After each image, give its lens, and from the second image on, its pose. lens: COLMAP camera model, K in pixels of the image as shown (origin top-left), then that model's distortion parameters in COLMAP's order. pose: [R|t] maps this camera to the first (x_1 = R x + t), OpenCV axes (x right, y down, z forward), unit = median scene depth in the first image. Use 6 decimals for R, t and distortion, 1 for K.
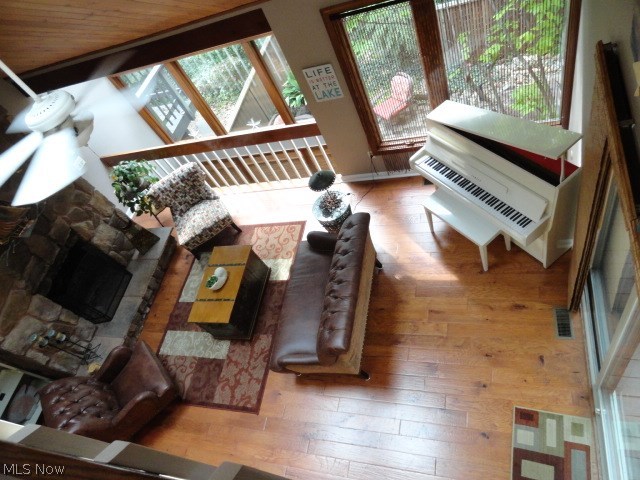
lens RADIAL K [[440.3, 0, 320.3], [0, 440.3, 239.6], [0, 0, 1]] dist [0.003711, -0.001747]
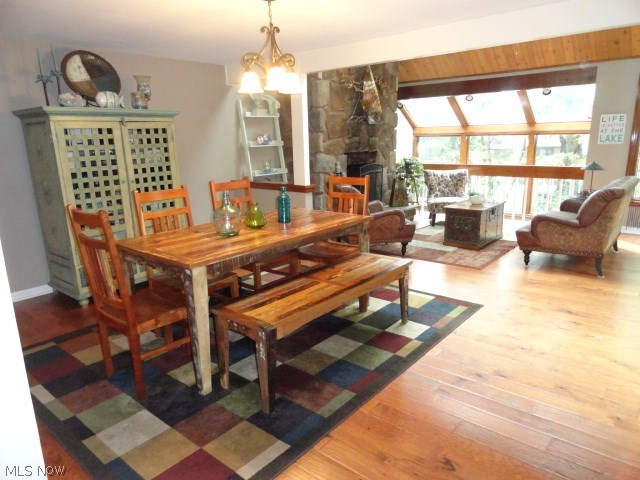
lens RADIAL K [[440.3, 0, 320.1], [0, 440.3, 239.8], [0, 0, 1]] dist [0.003711, -0.001747]
pose [[0.829422, 0.431947, -0.354232, -0.109213], [-0.557521, 0.679881, -0.476374, 1.027879], [0.035067, 0.592607, 0.804728, 0.046450]]
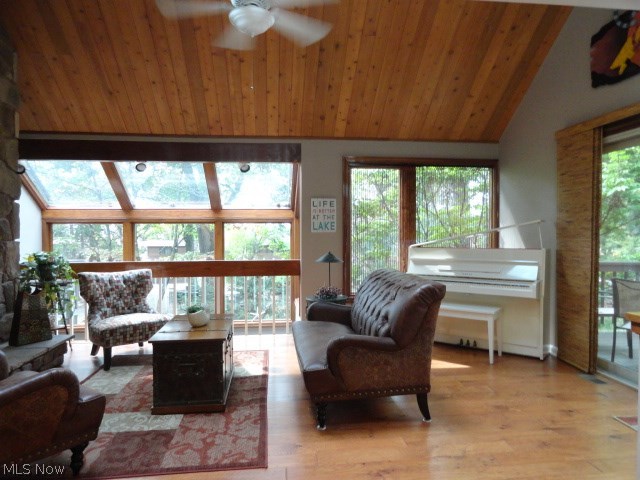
lens RADIAL K [[440.3, 0, 321.6], [0, 440.3, 240.3], [0, 0, 1]] dist [0.003711, -0.001747]
pose [[0.887767, 0.350298, 0.298599, -0.318987], [0.060760, 0.553854, -0.830394, 0.652152], [-0.456265, 0.755339, 0.470409, 0.470672]]
